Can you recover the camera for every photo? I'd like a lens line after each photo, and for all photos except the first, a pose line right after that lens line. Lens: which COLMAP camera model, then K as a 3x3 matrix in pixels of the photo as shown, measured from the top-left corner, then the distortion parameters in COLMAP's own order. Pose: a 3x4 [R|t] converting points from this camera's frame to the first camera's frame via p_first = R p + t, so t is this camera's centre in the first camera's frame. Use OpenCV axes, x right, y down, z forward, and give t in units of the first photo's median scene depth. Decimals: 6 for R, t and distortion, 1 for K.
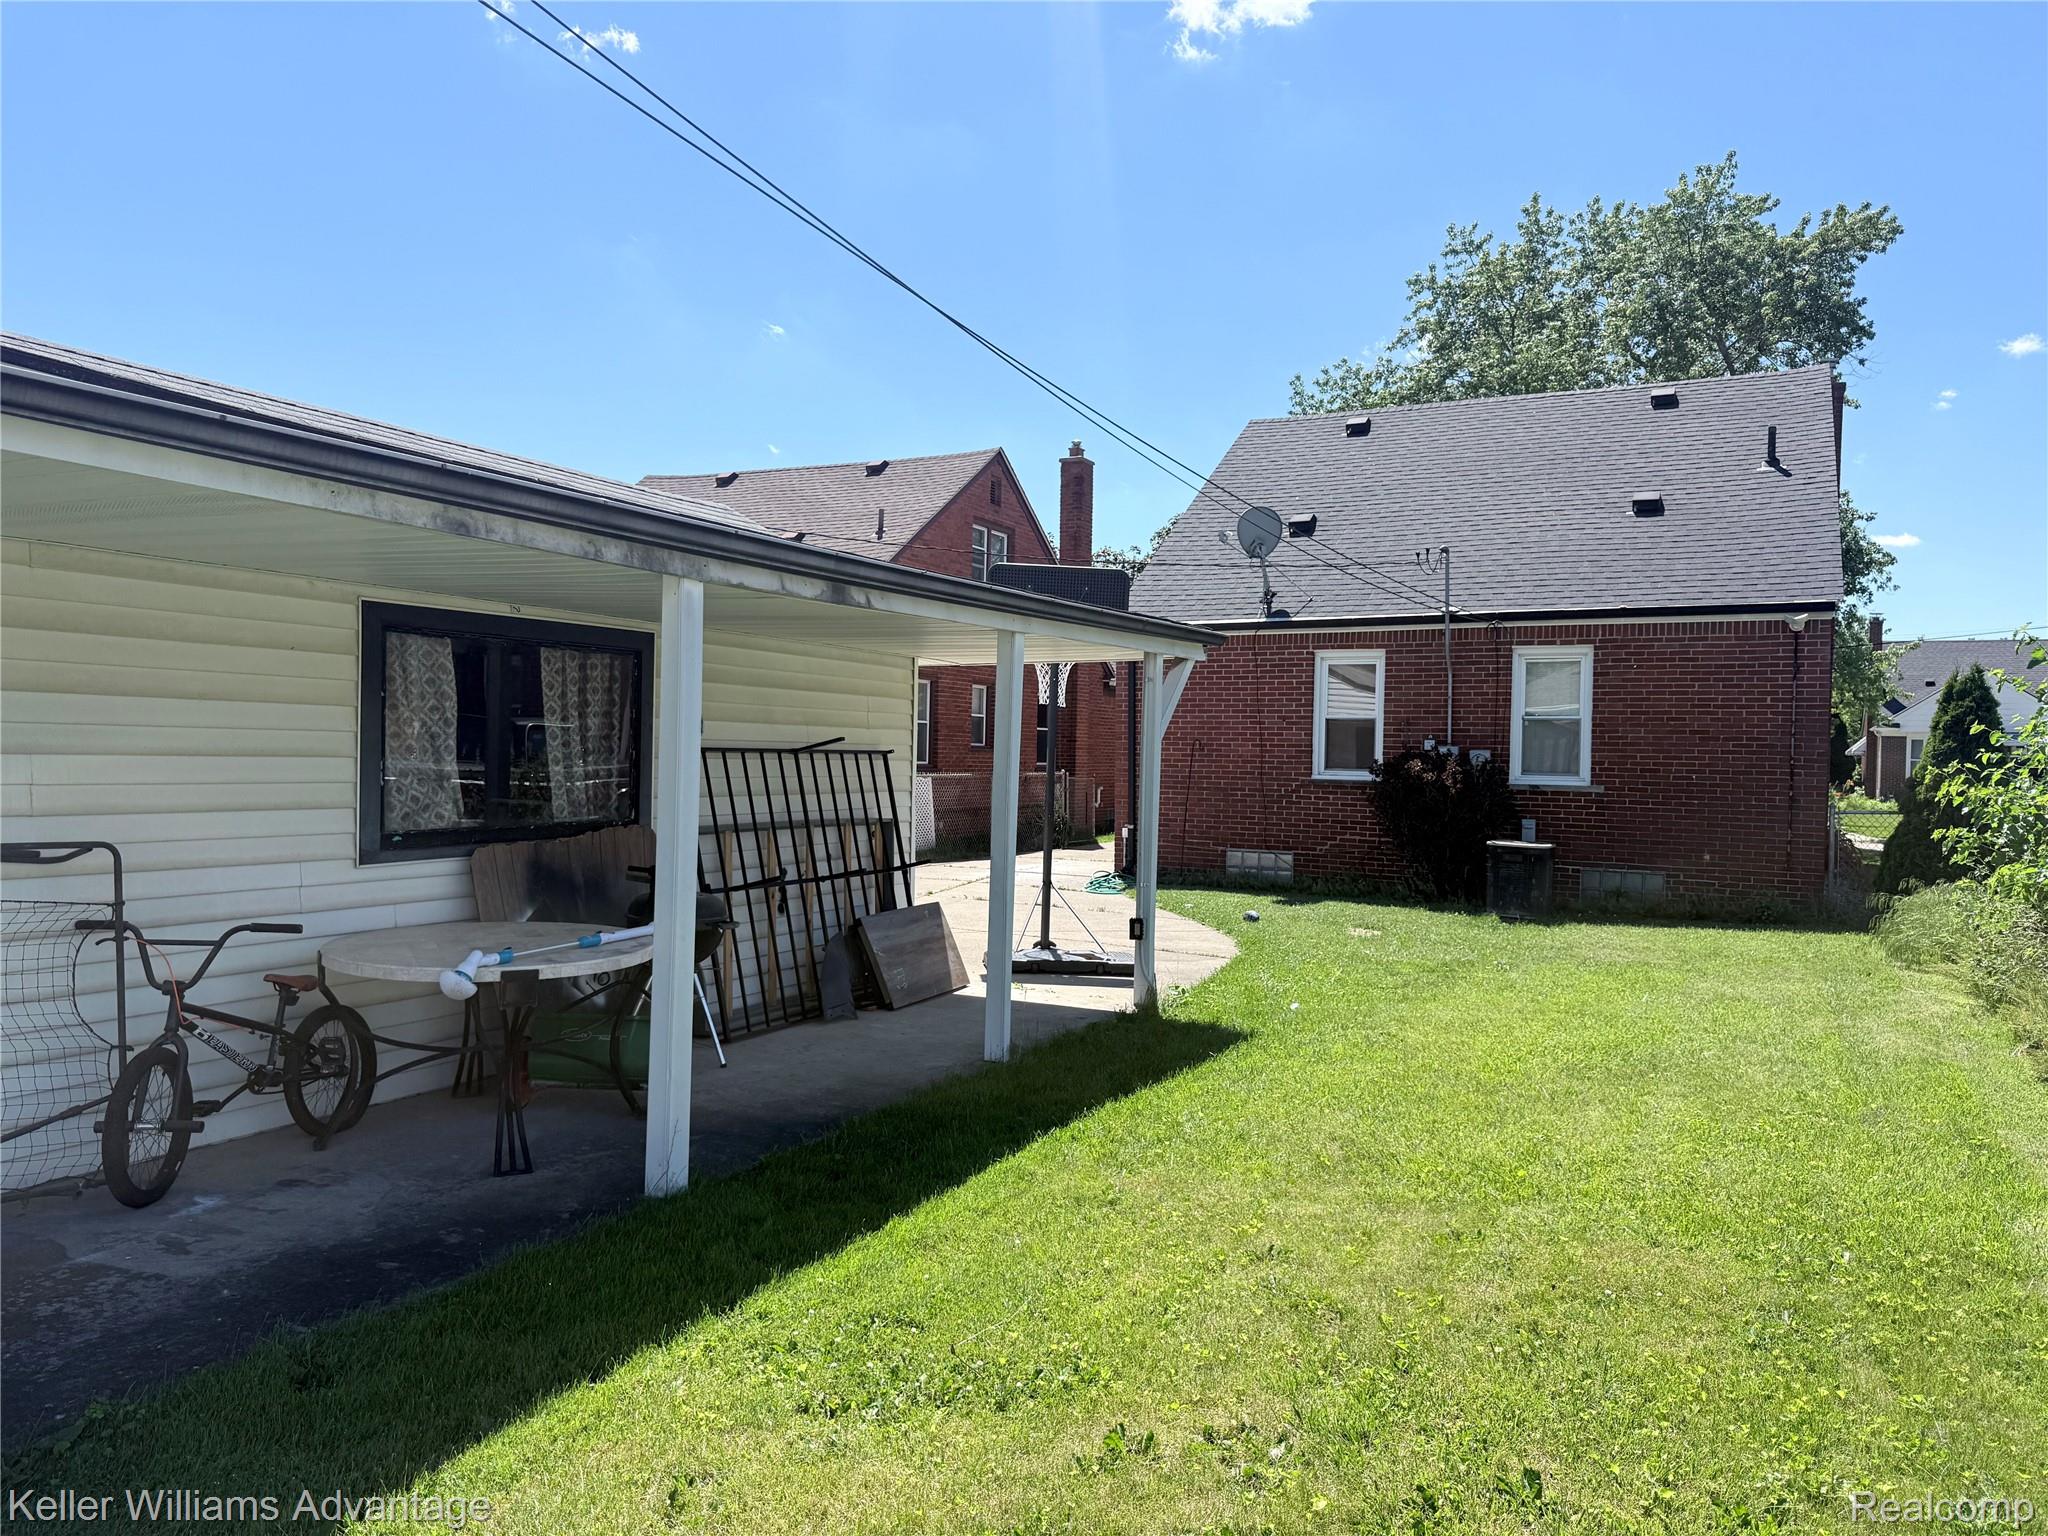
lens RADIAL K [[1461.0, 0, 1036.9], [0, 1461.0, 765.3], [0, 0, 1]] dist [0.064462, -0.057729]
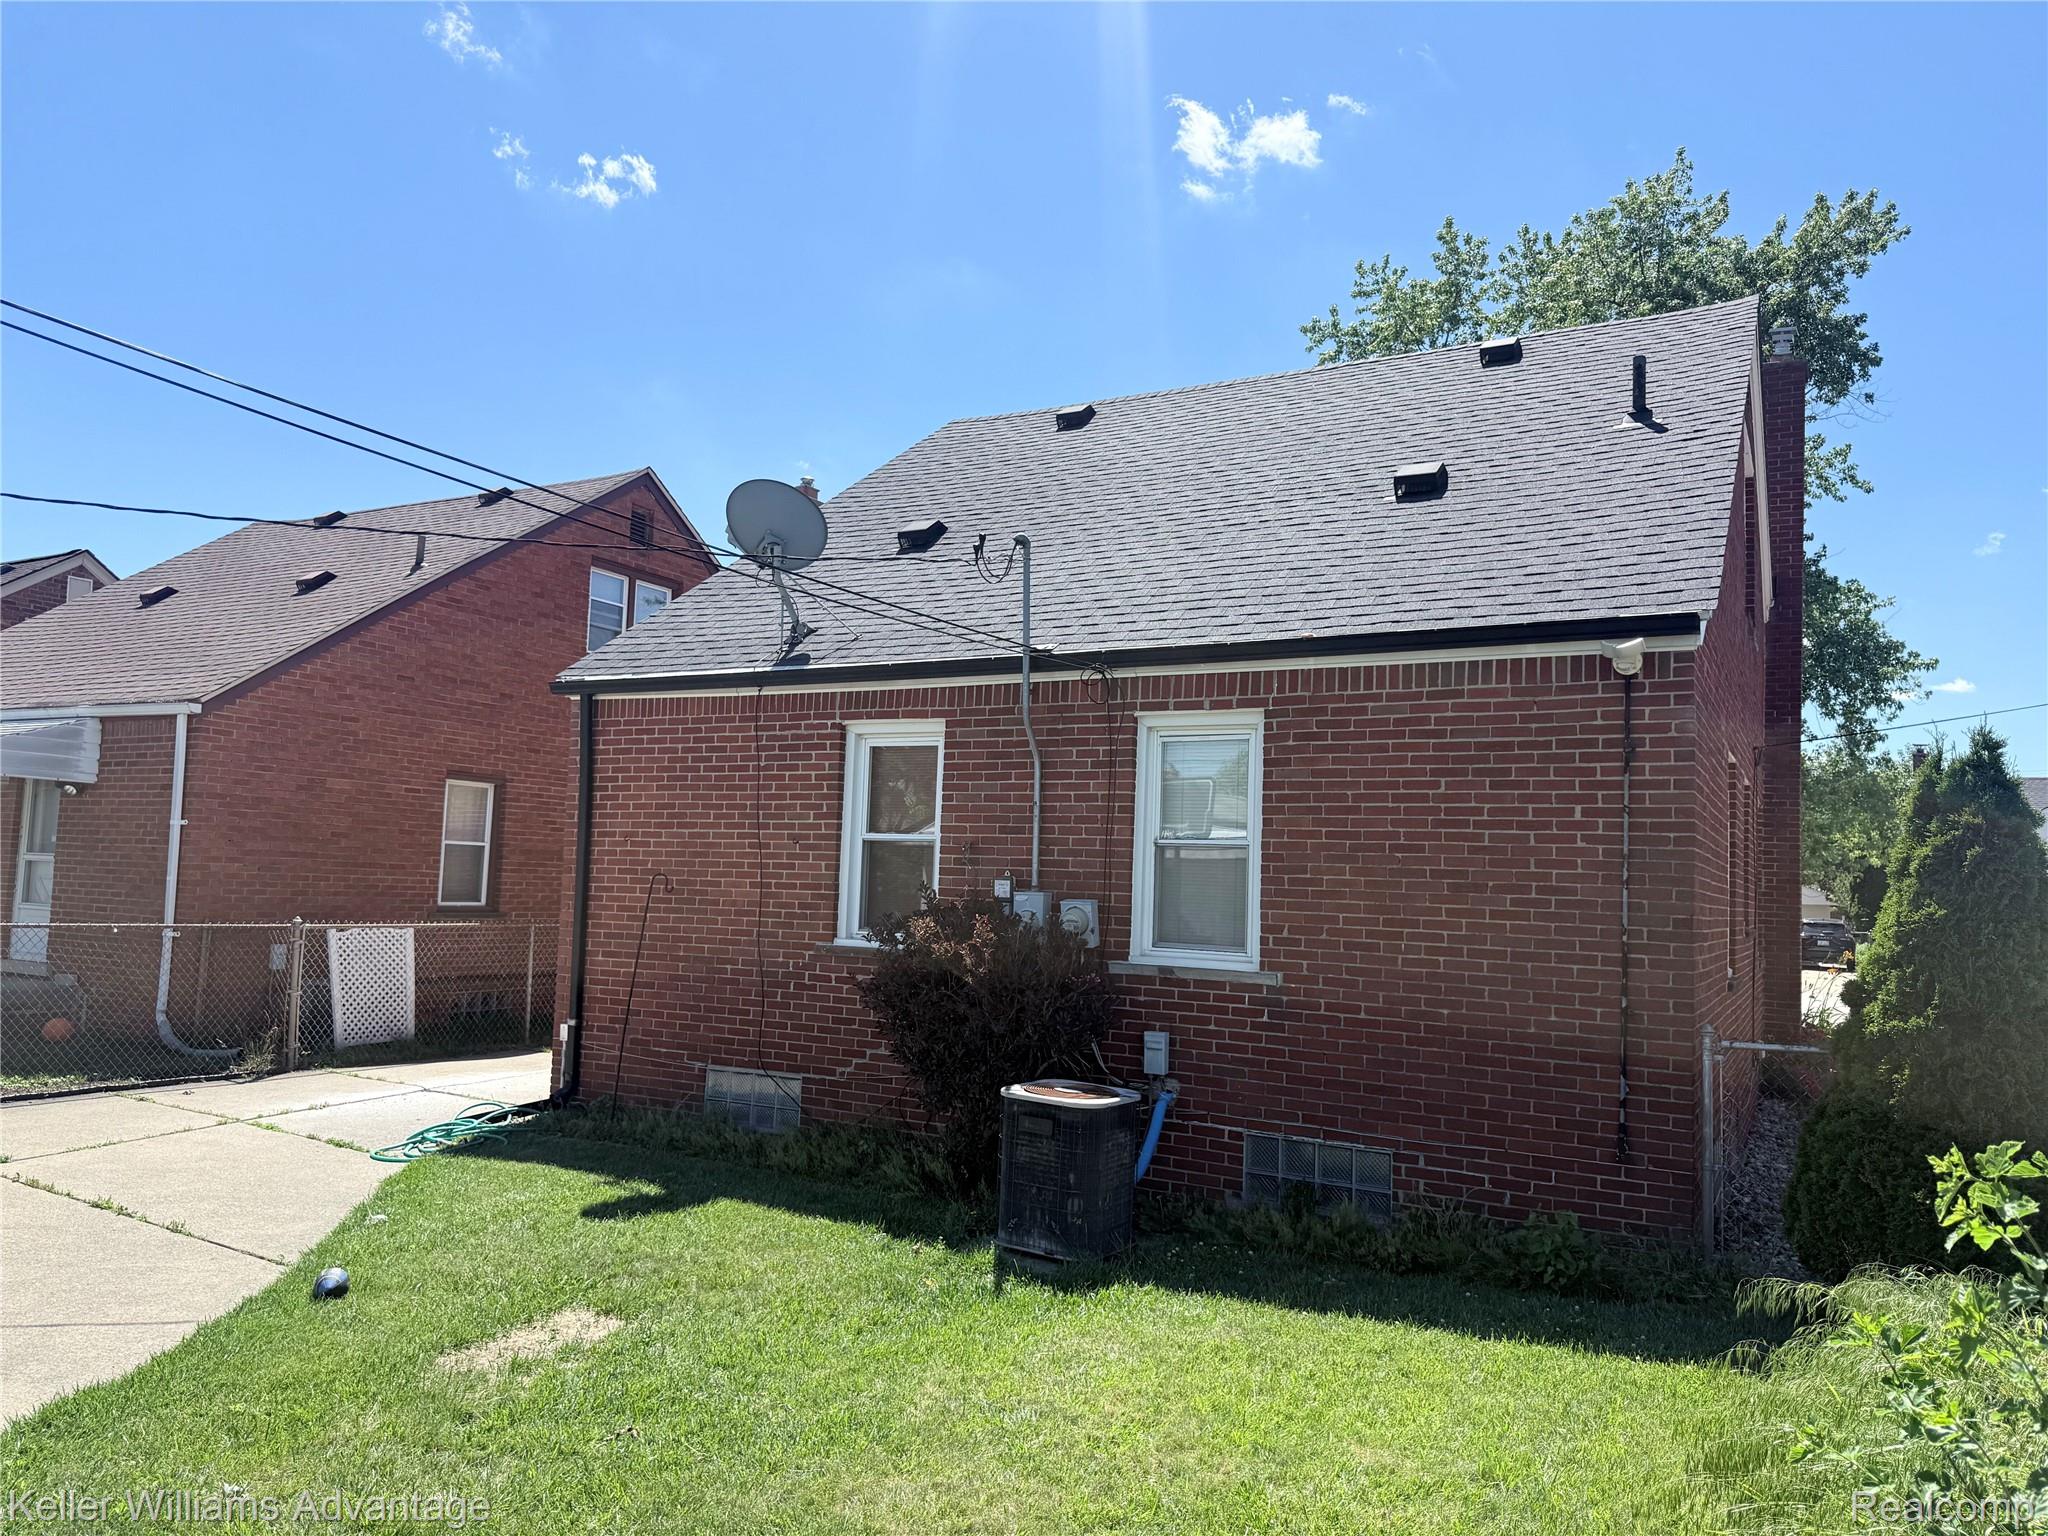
lens RADIAL K [[1461.0, 0, 1007.8], [0, 1461.0, 785.1], [0, 0, 1]] dist [0.064462, -0.057729]
pose [[0.998816, 0.015388, -0.046148, 0.299461], [-0.019053, 0.996608, -0.080060, -0.009009], [0.044759, 0.080845, 0.995721, 0.454789]]
